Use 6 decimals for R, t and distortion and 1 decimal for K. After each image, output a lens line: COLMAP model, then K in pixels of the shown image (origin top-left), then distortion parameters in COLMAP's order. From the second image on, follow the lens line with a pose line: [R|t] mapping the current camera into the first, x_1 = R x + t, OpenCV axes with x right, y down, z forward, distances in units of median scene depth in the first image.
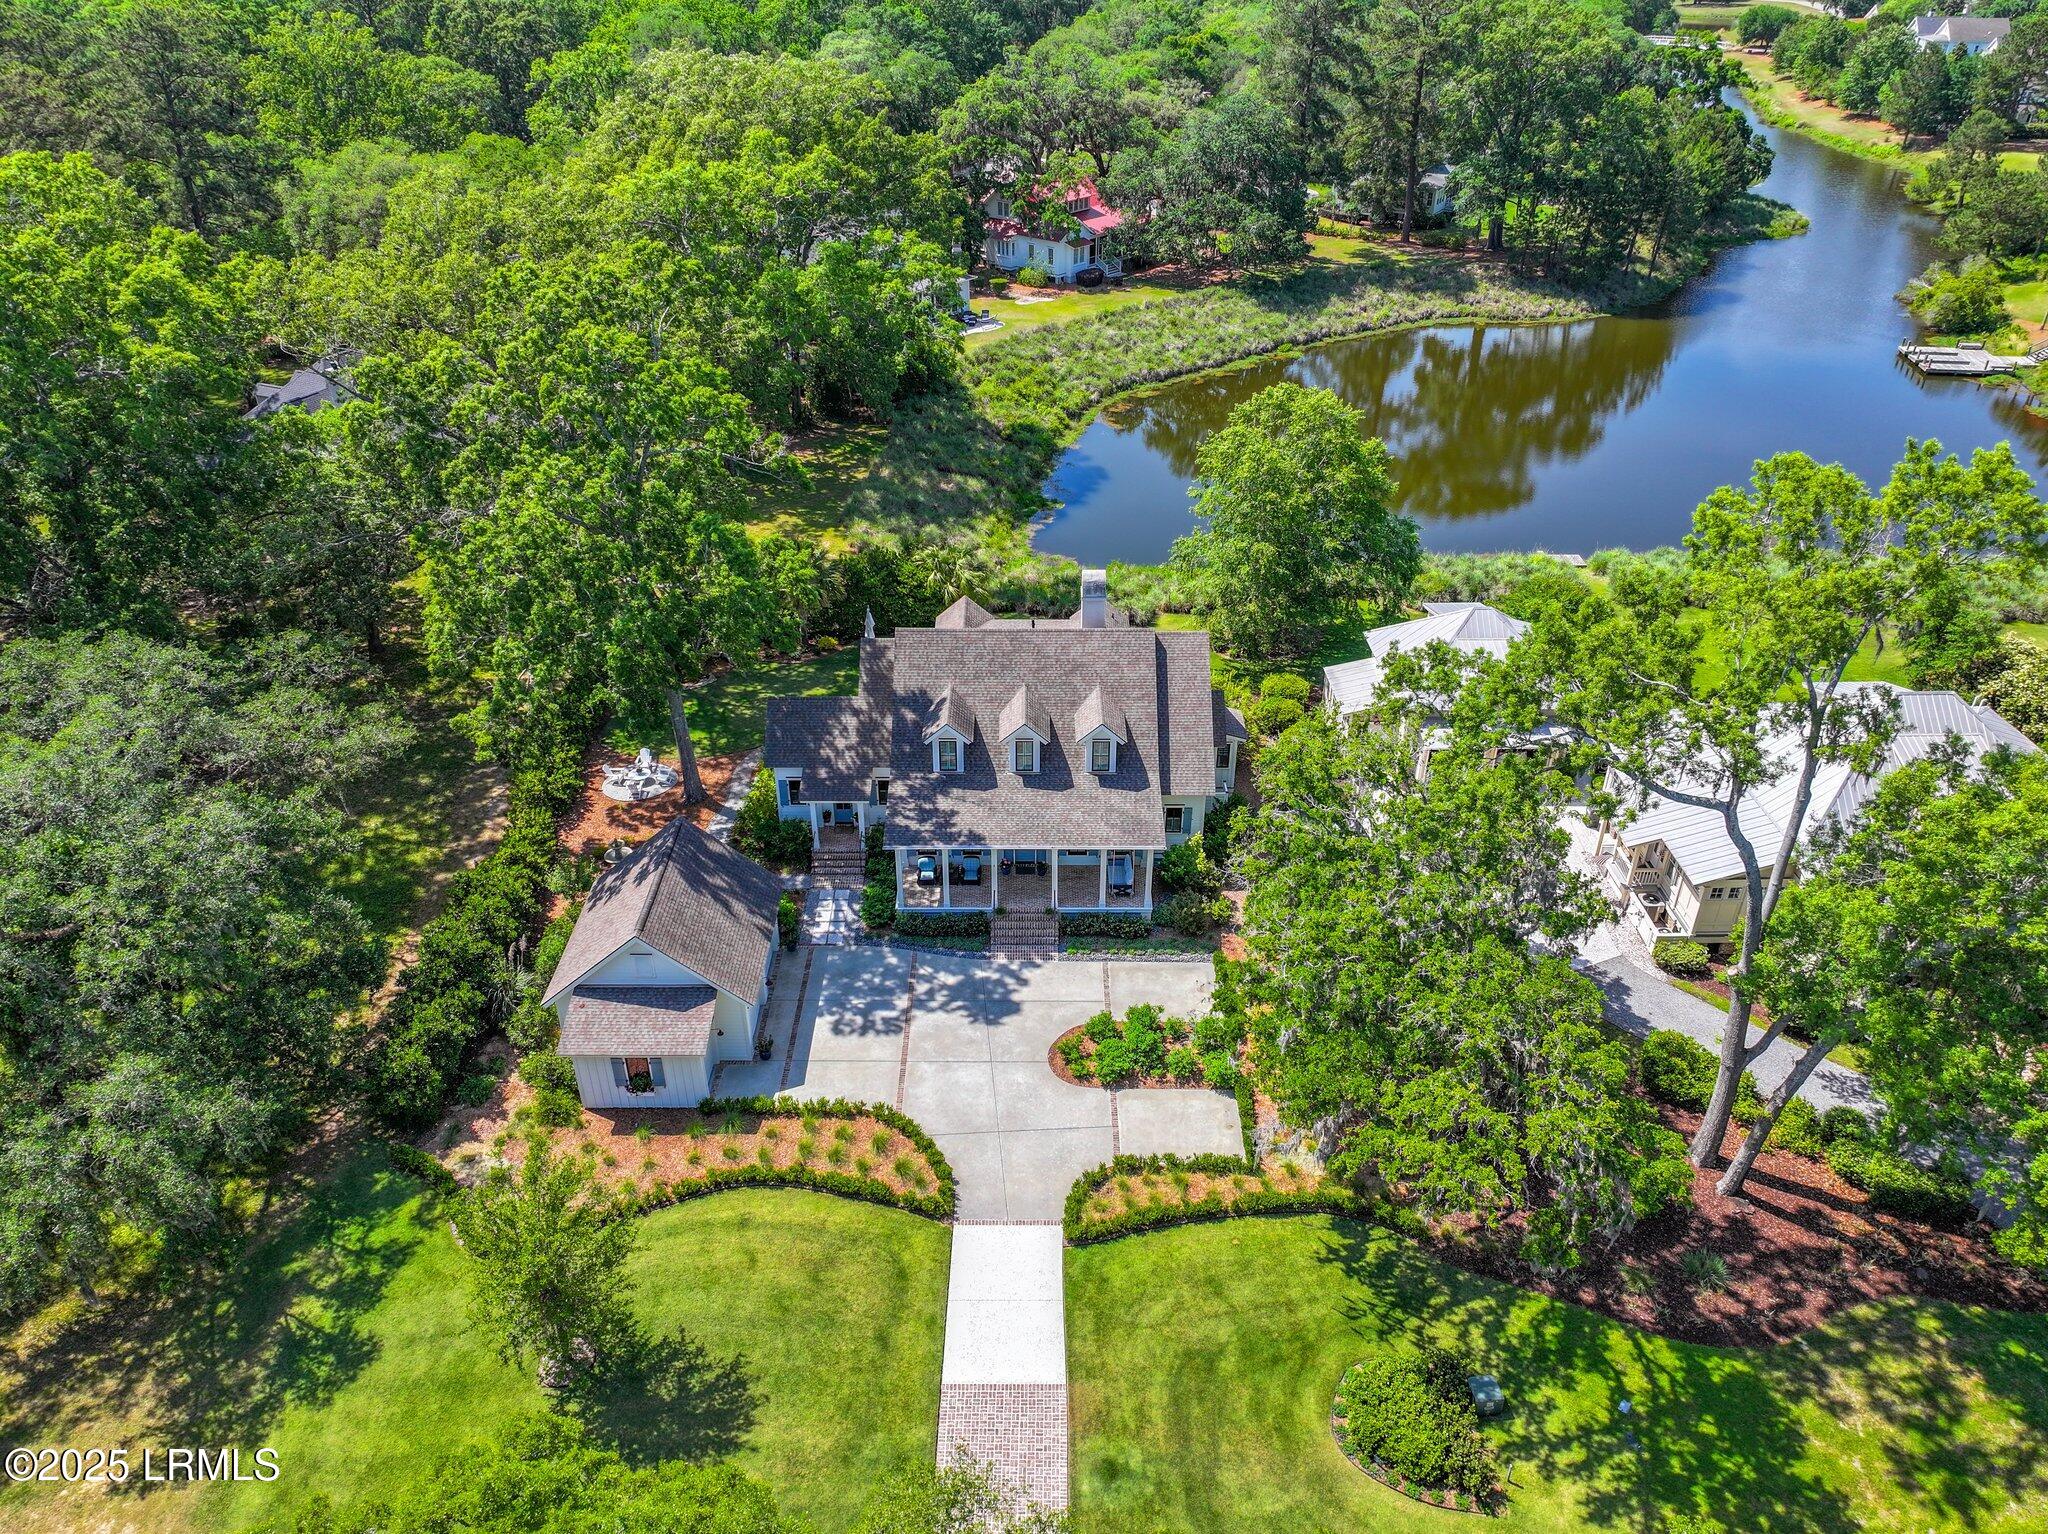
lens RADIAL K [[1419.5, 0, 1024.0], [0, 1419.5, 767.0], [0, 0, 1]] dist [-0.002359, 0.022421]
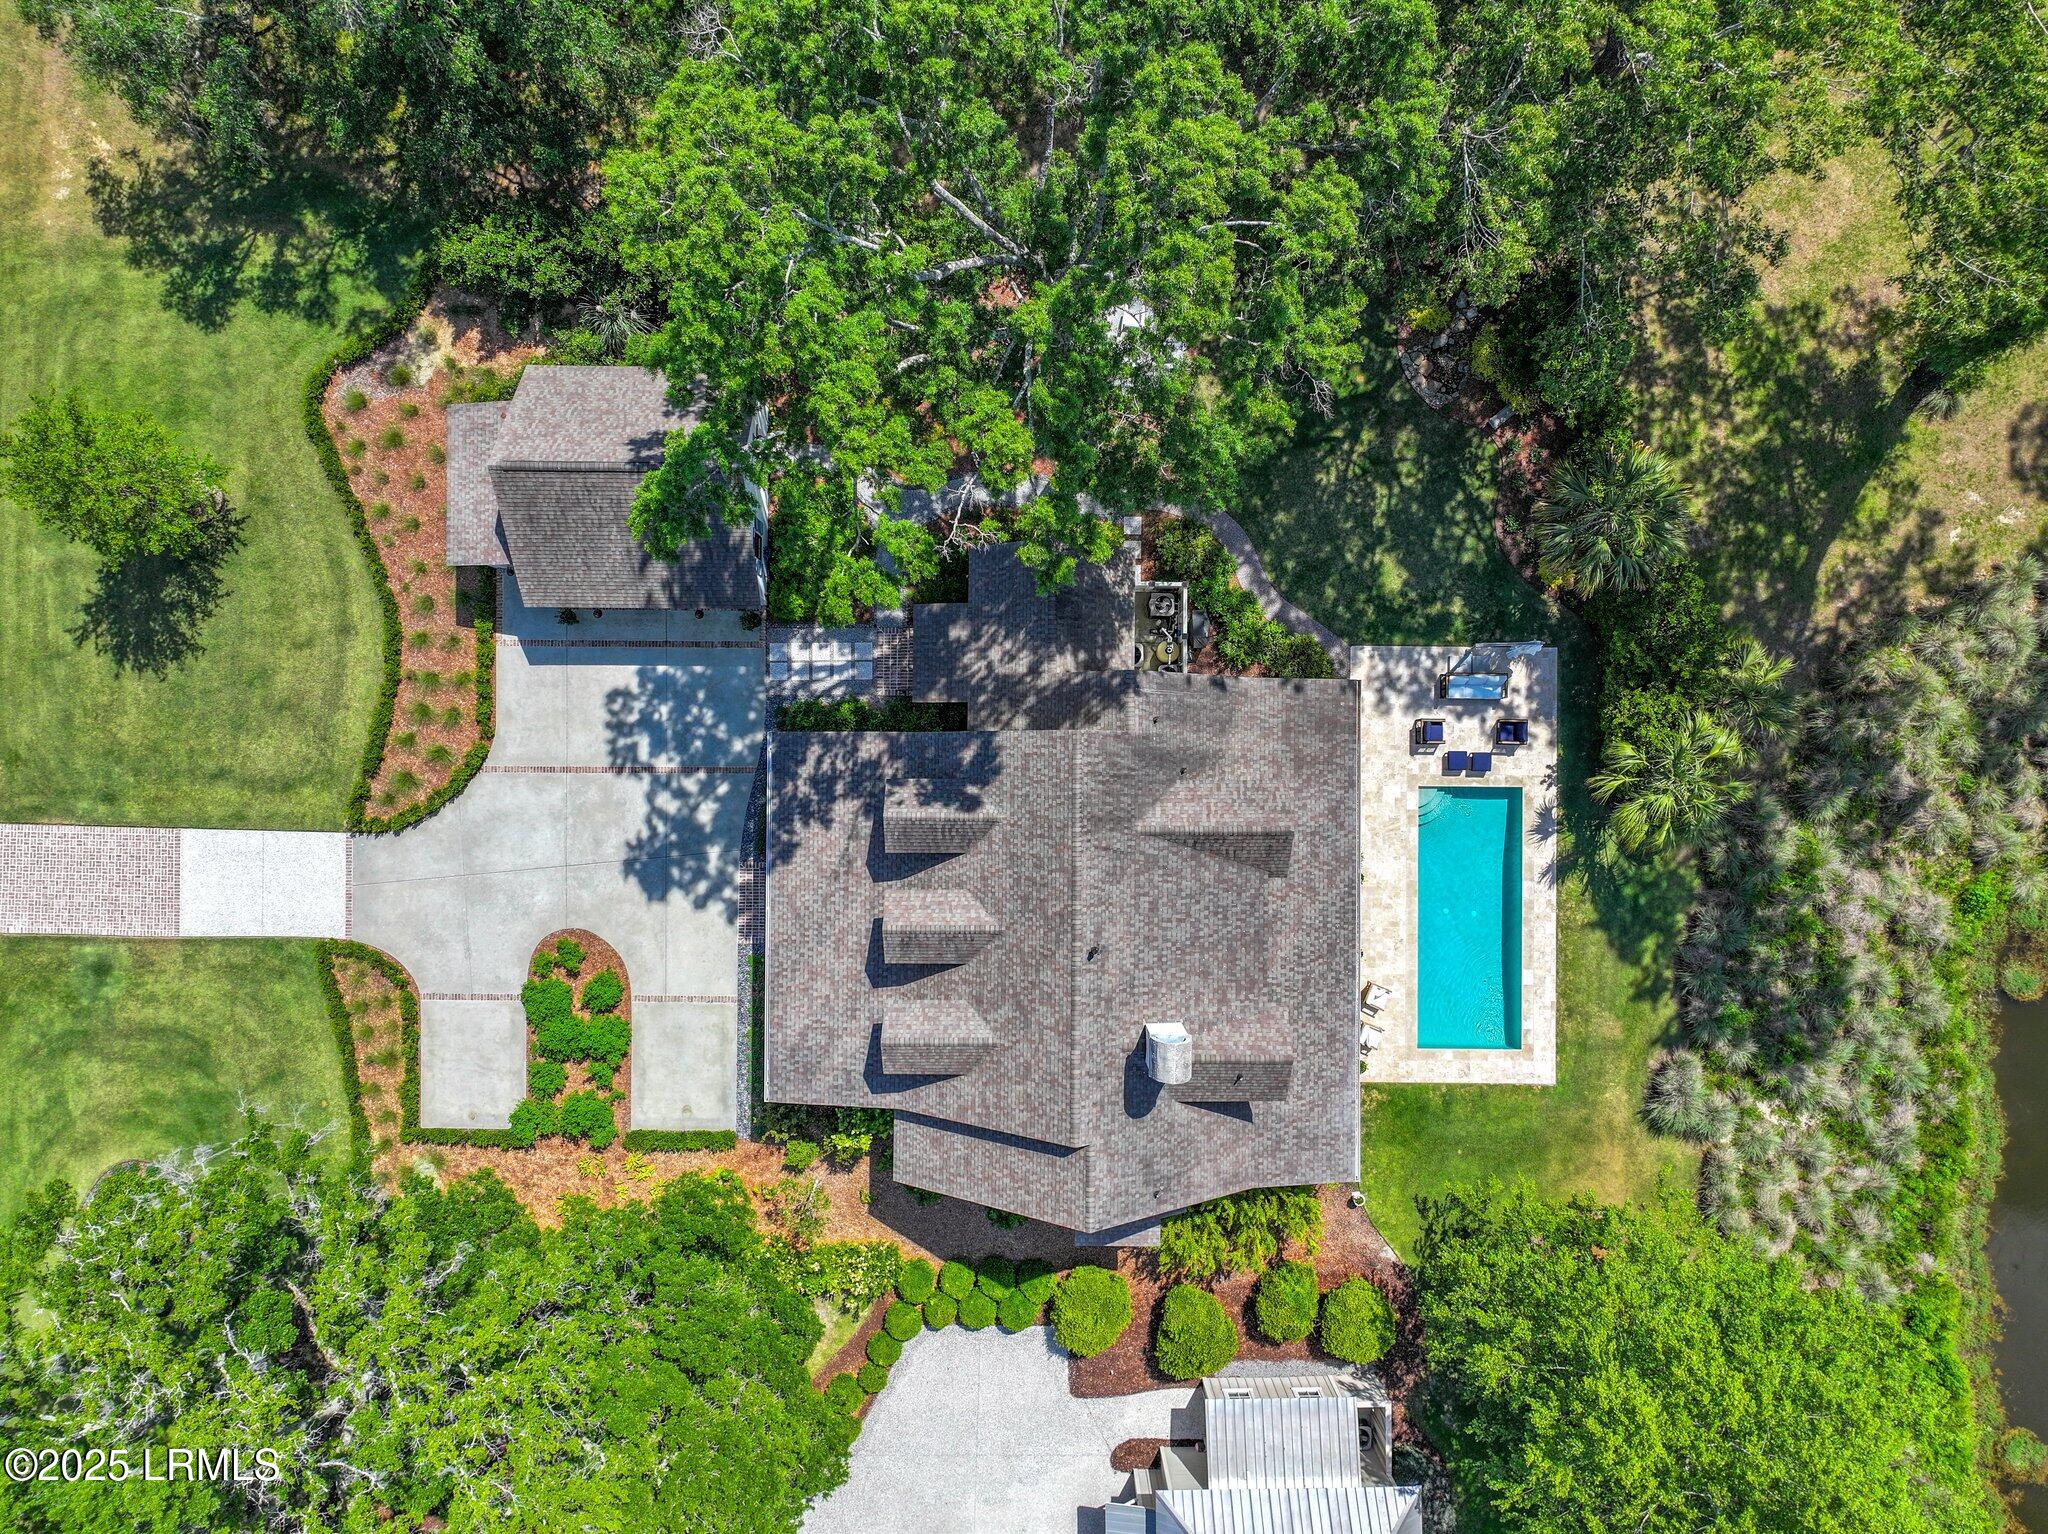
lens RADIAL K [[1419.5, 0, 1024.0], [0, 1419.5, 767.0], [0, 0, 1]] dist [-0.002359, 0.022421]
pose [[-0.005854, 0.999918, -0.011426, -0.074064], [-0.524760, 0.006655, 0.851224, -0.680233], [0.851230, 0.010979, 0.524677, 0.730733]]
